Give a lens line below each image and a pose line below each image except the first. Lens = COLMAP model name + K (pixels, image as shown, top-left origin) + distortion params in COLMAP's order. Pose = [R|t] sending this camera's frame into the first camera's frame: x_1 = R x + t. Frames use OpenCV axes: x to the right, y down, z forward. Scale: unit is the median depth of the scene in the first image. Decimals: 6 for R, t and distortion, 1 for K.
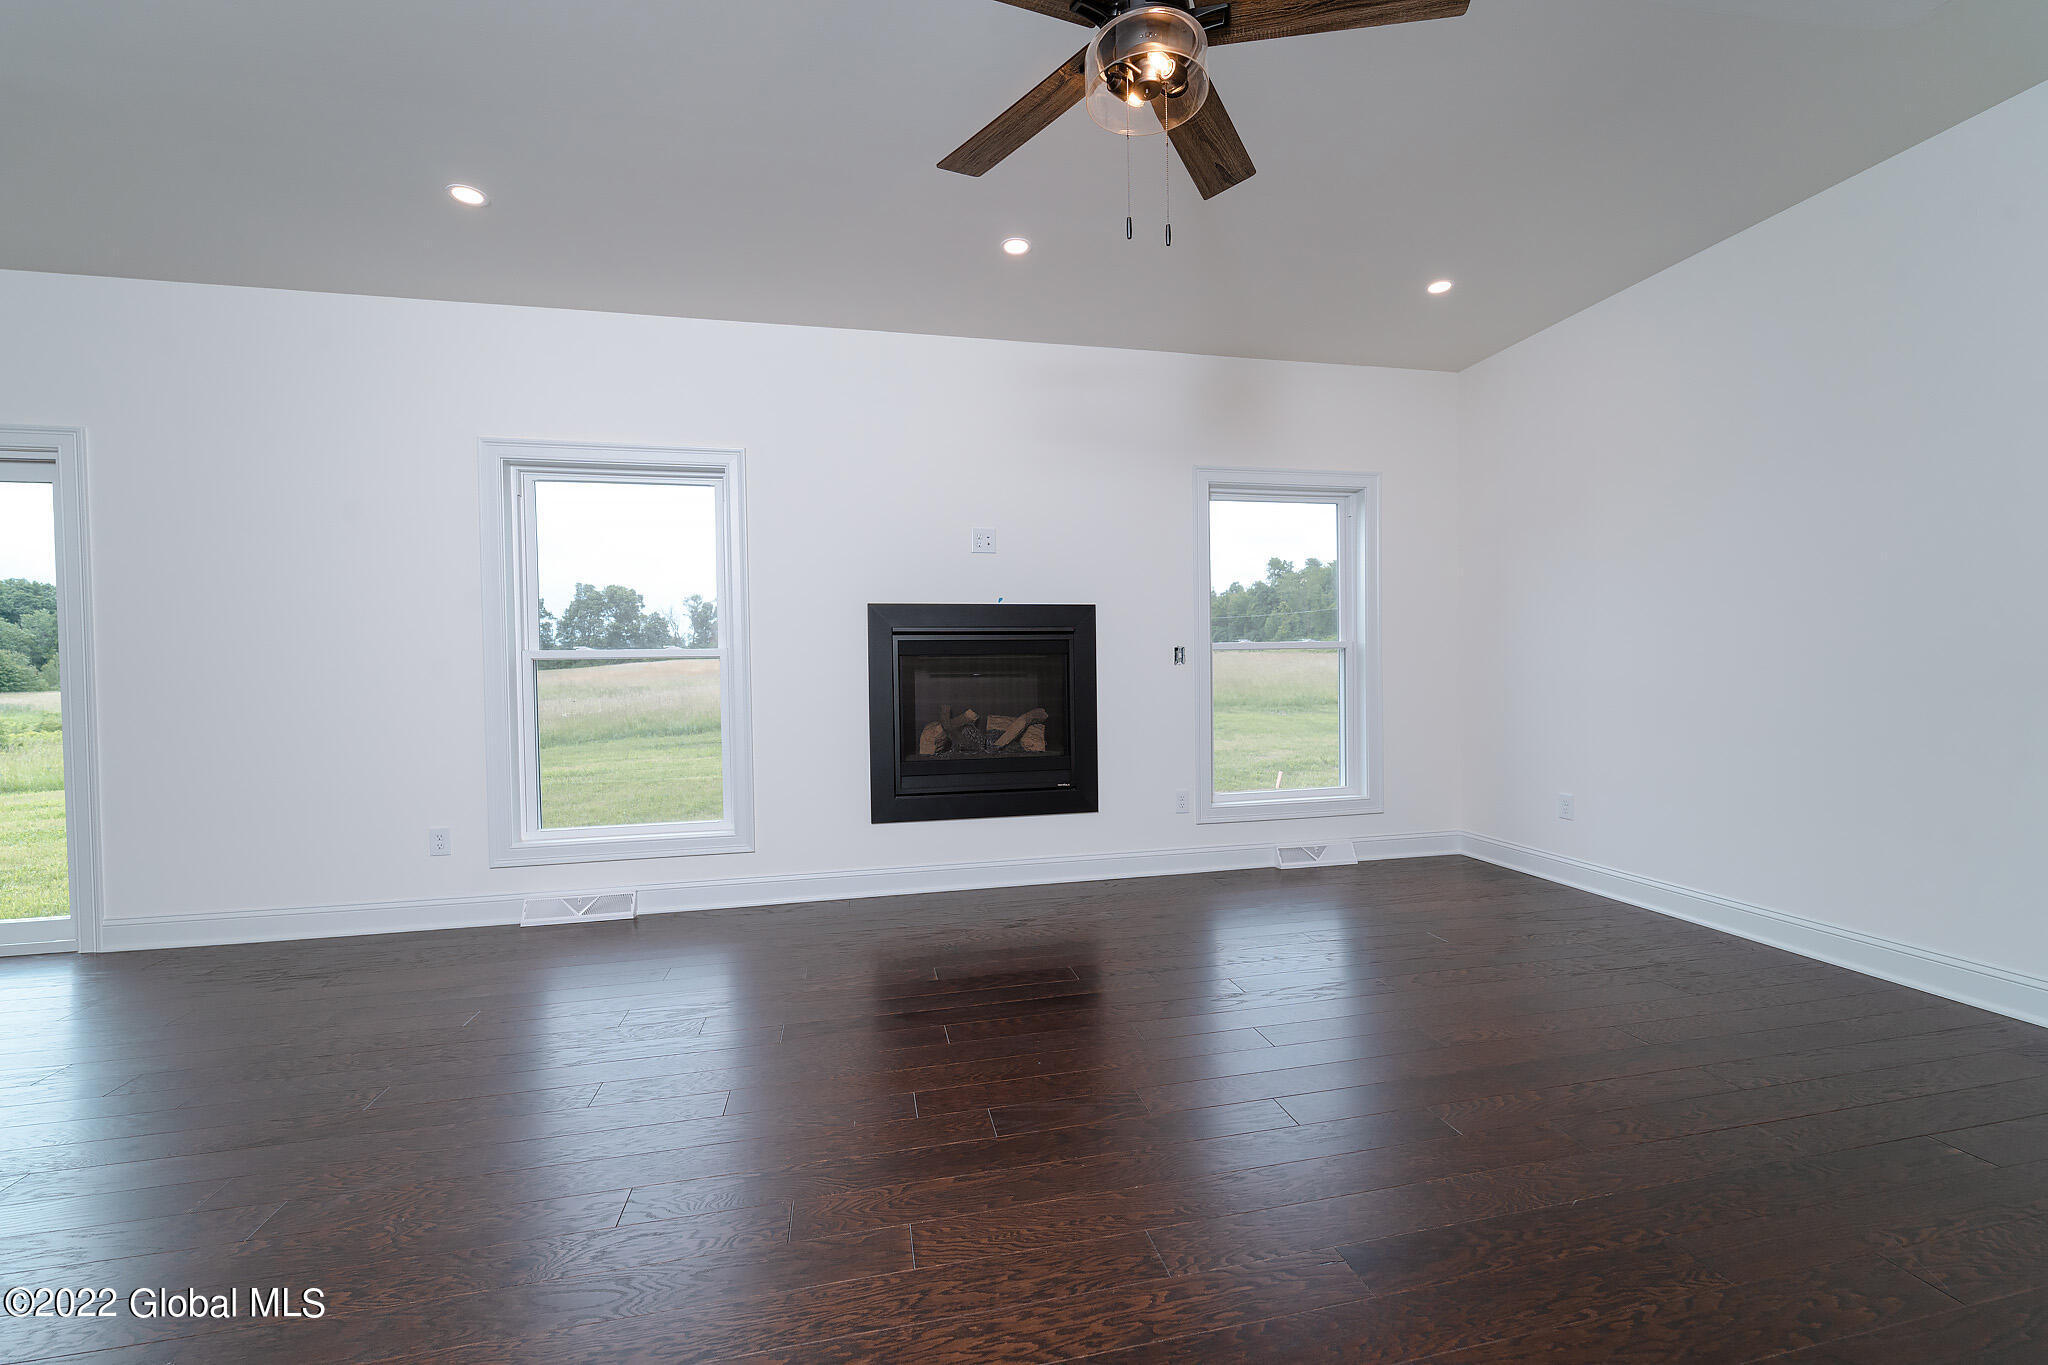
lens RADIAL K [[1055.2, 0, 1024.0], [0, 1055.2, 682.5], [0, 0, 1]] dist [0.001675, 0.000101]
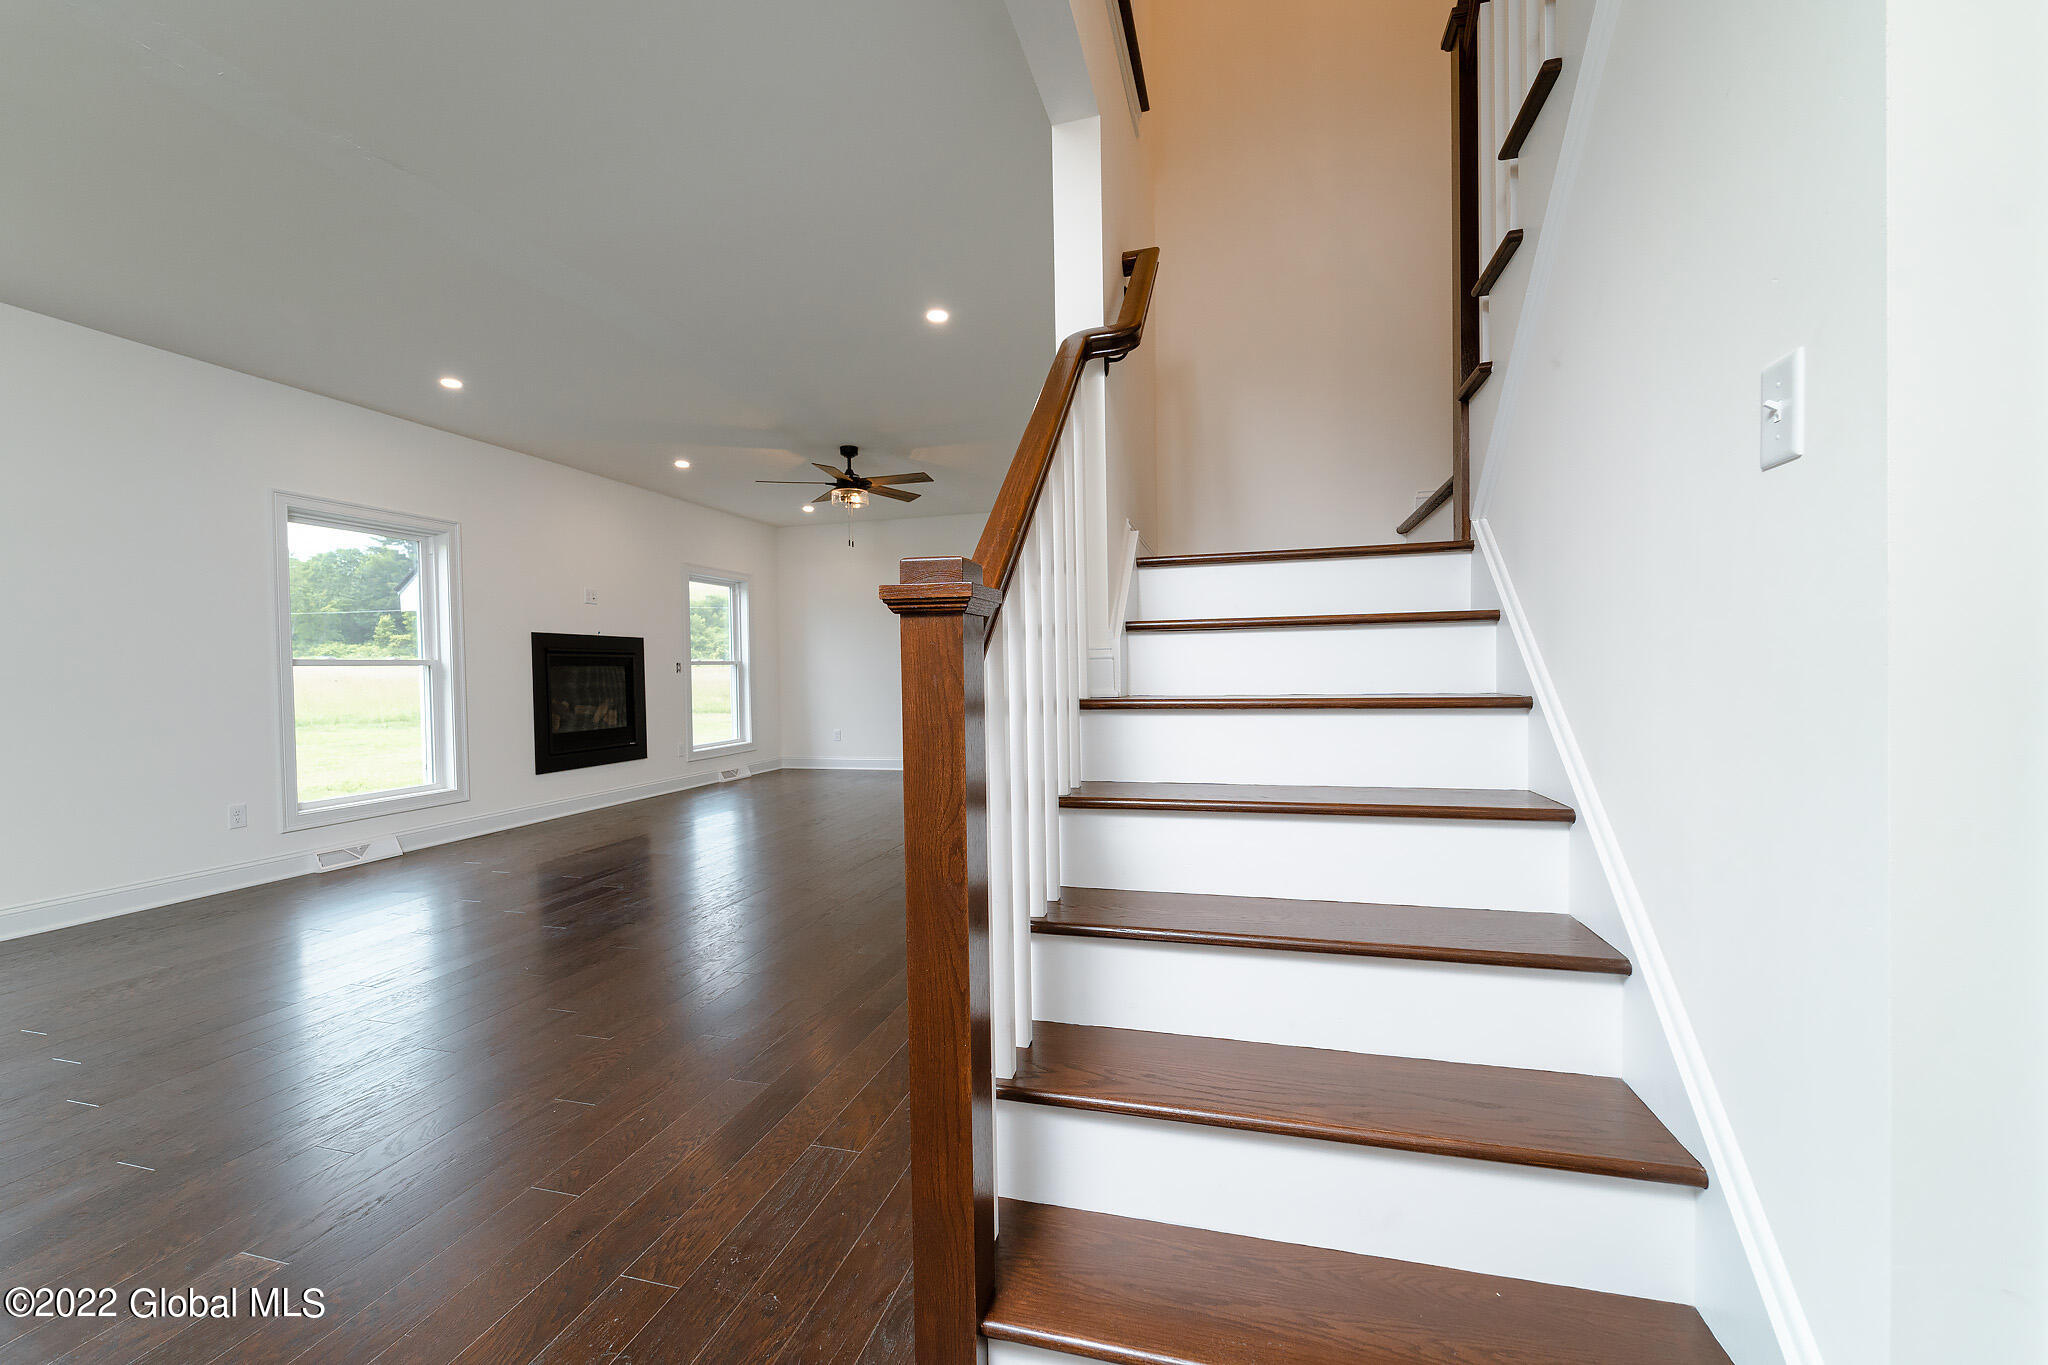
lens RADIAL K [[828.8, 0, 1024.0], [0, 828.8, 682.5], [0, 0, 1]] dist [0.001594, 0.000053]
pose [[0.506680, -0.008077, 0.862096, -0.779373], [0.020195, 0.999793, -0.002502, 0.014625], [-0.861898, 0.018677, 0.506738, -0.216783]]
